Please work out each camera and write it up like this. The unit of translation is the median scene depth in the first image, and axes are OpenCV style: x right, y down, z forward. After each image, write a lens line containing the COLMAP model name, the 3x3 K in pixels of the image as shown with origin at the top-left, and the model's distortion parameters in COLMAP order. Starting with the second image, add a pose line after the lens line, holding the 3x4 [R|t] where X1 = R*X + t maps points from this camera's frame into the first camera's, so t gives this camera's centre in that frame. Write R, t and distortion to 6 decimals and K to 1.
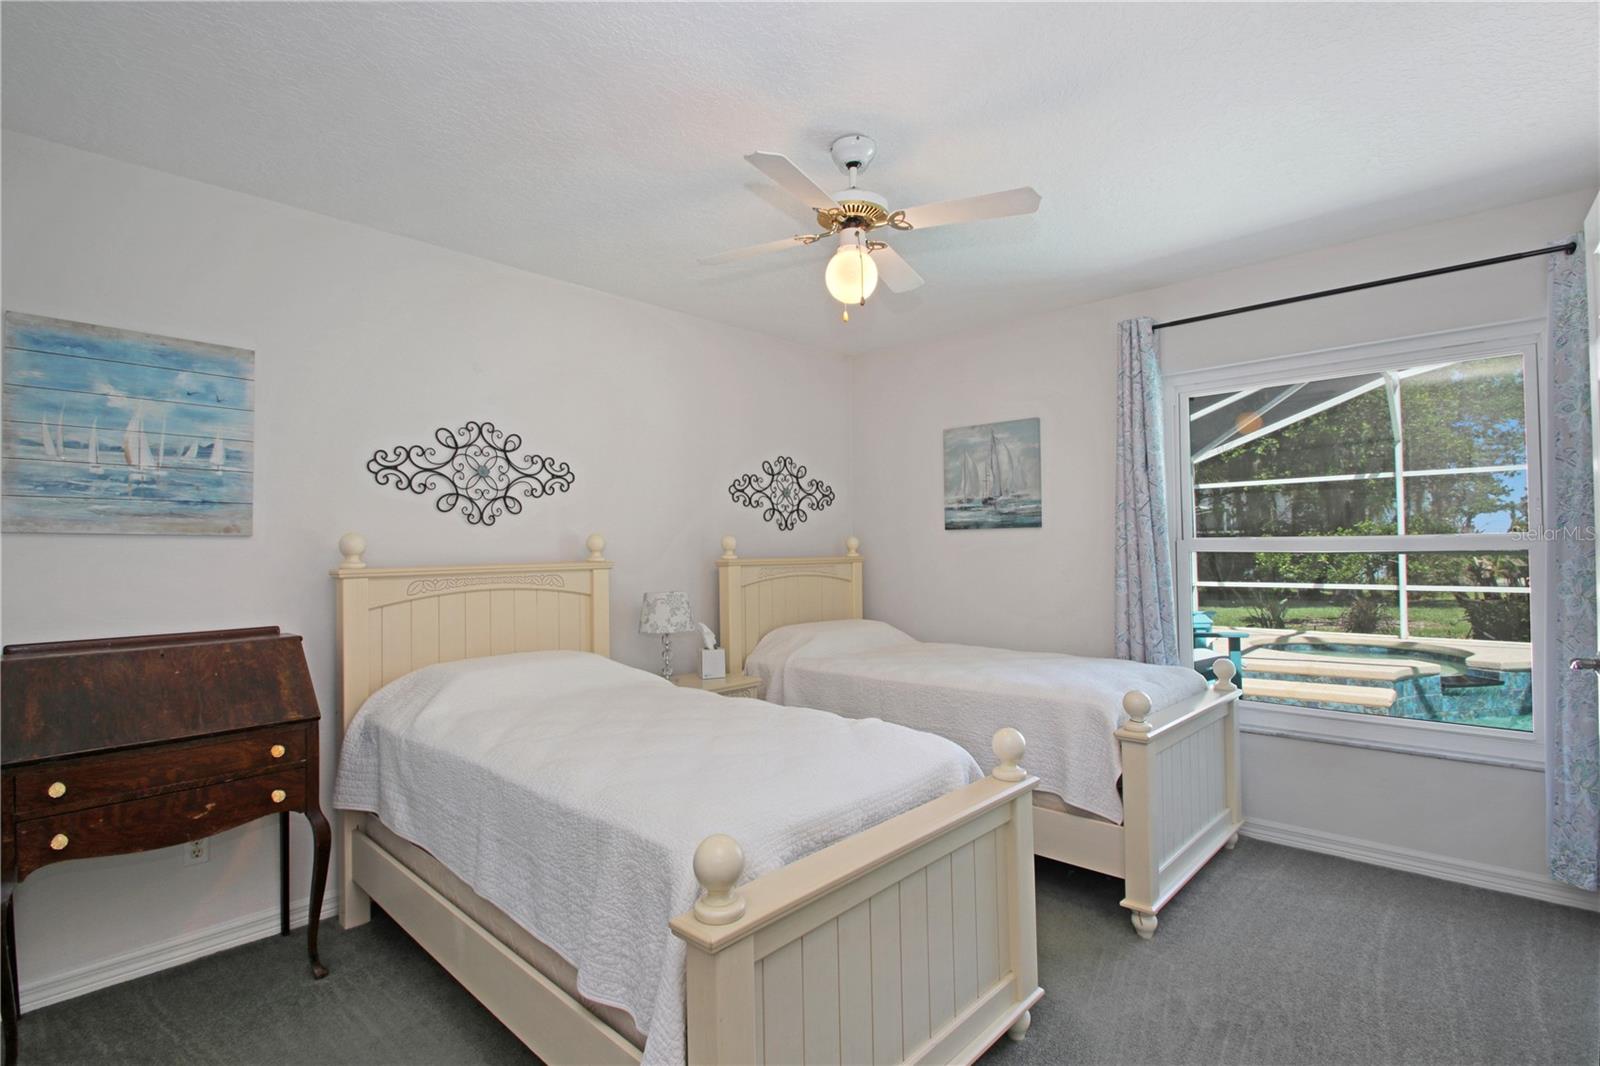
lens RADIAL K [[770.5, 0, 724.1], [0, 770.5, 535.8], [0, 0, 1]] dist [0.000936, 0.000188]
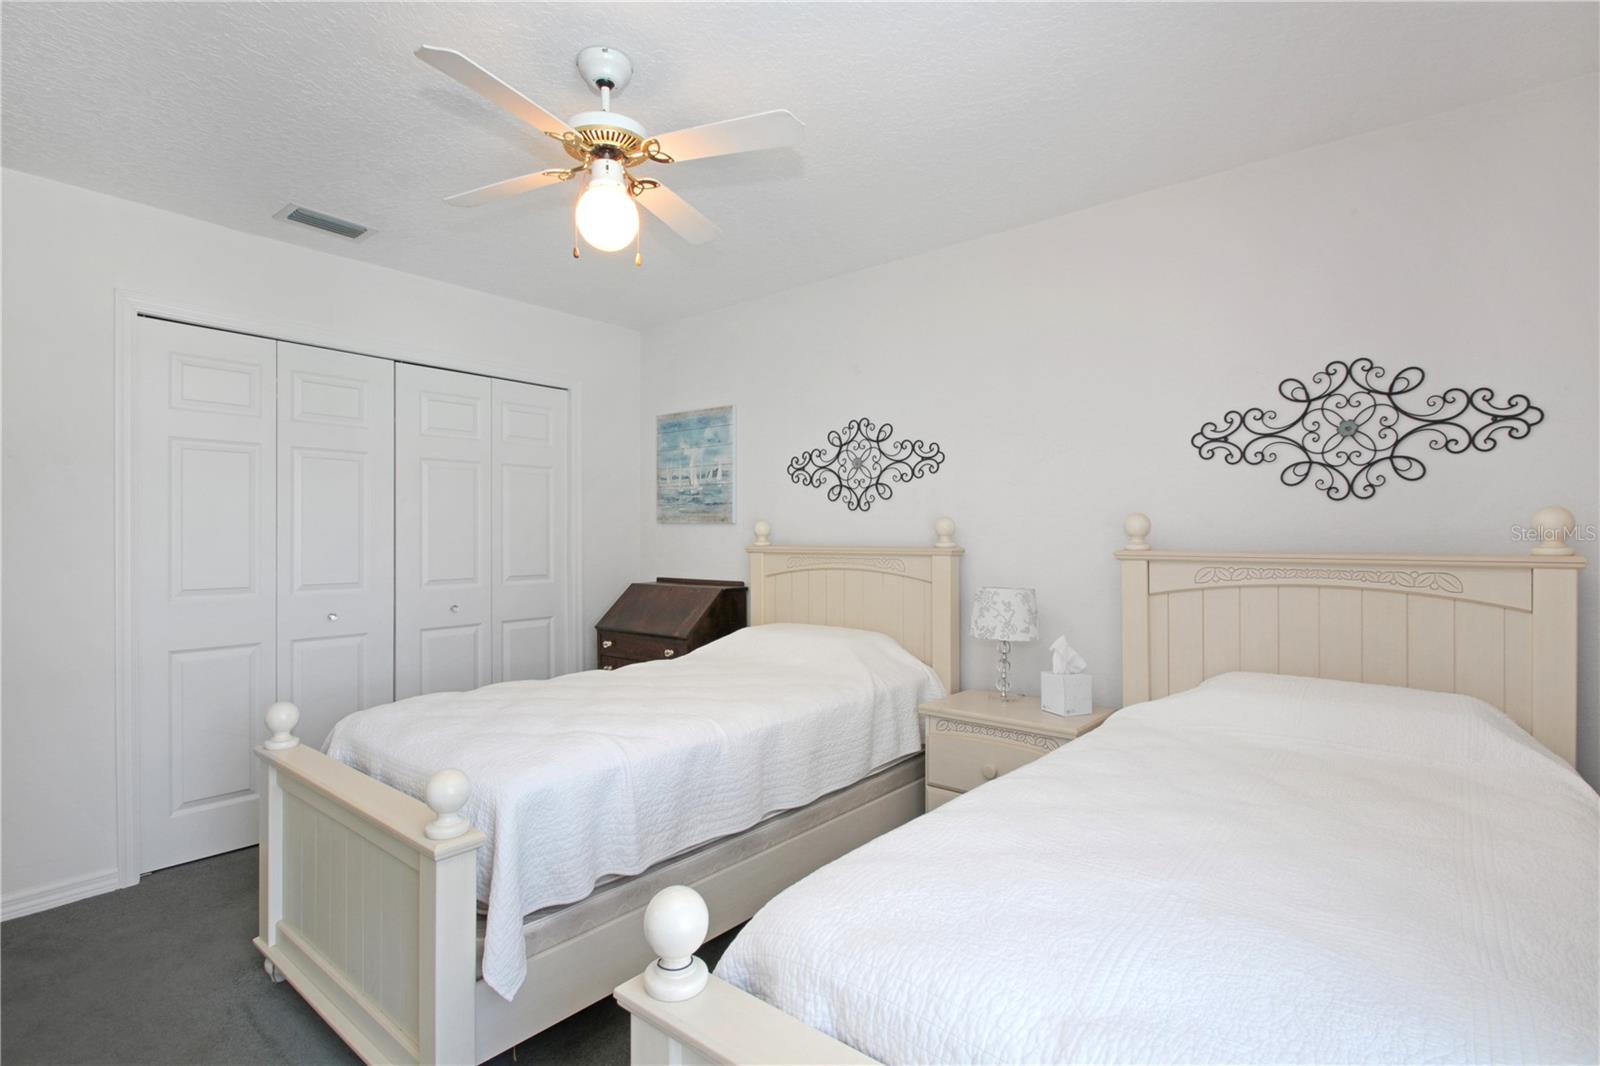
lens RADIAL K [[770.5, 0, 724.1], [0, 770.5, 535.8], [0, 0, 1]] dist [0.000936, 0.000188]
pose [[0.052139, 0.009145, -0.998598, 0.784057], [0.015146, 0.999836, 0.009947, 0.007822], [0.998525, -0.015644, 0.051992, 0.731773]]
